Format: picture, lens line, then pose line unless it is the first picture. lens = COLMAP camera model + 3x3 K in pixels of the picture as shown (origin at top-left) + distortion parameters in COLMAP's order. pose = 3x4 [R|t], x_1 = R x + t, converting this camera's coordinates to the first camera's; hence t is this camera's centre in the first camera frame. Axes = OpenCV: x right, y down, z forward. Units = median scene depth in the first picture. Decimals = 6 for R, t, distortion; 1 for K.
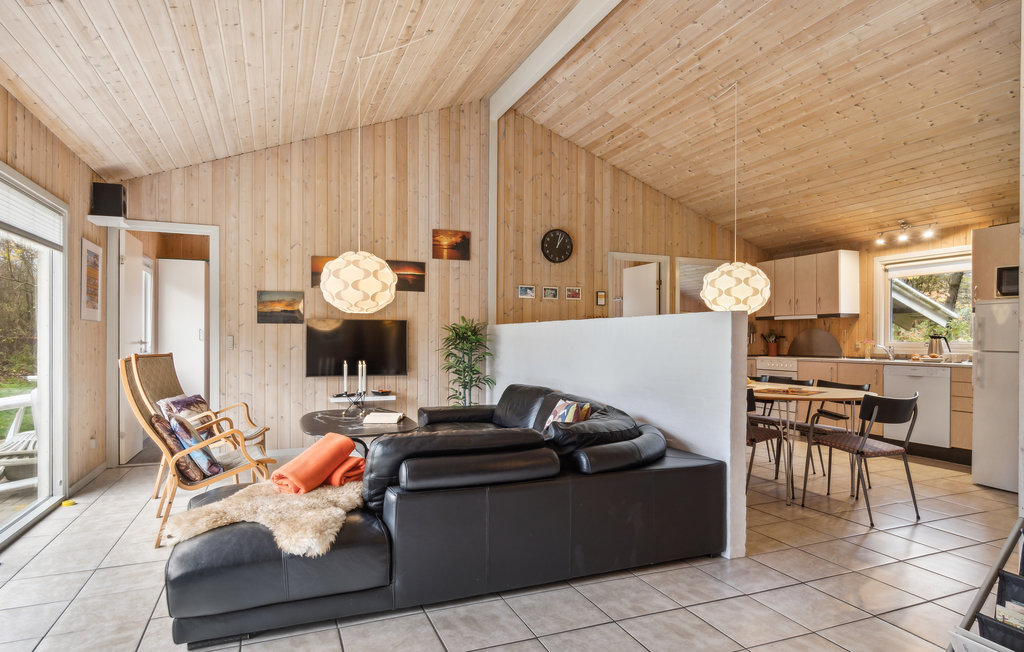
lens RADIAL K [[575.2, 0, 516.8], [0, 575.2, 349.8], [0, 0, 1]] dist [0.004510, 0.002923]
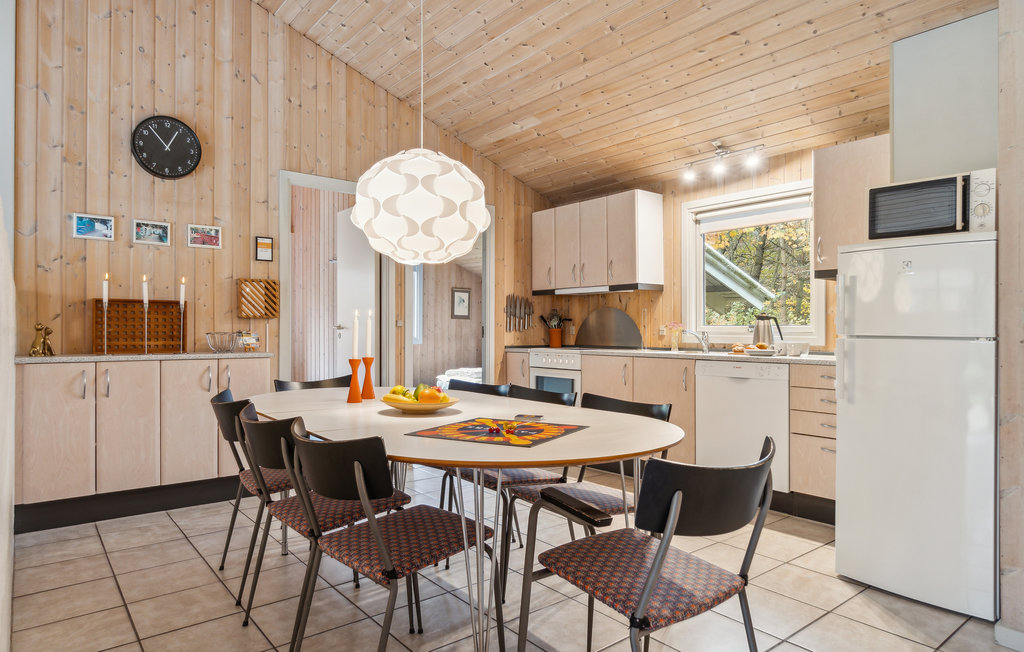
lens RADIAL K [[613.7, 0, 510.7], [0, 613.7, 329.2], [0, 0, 1]] dist [-0.003580, -0.000512]
pose [[0.962566, 0.002896, 0.271031, 0.226258], [0.002497, 0.999806, -0.019550, 0.004017], [-0.271035, 0.019495, 0.962372, 0.355480]]
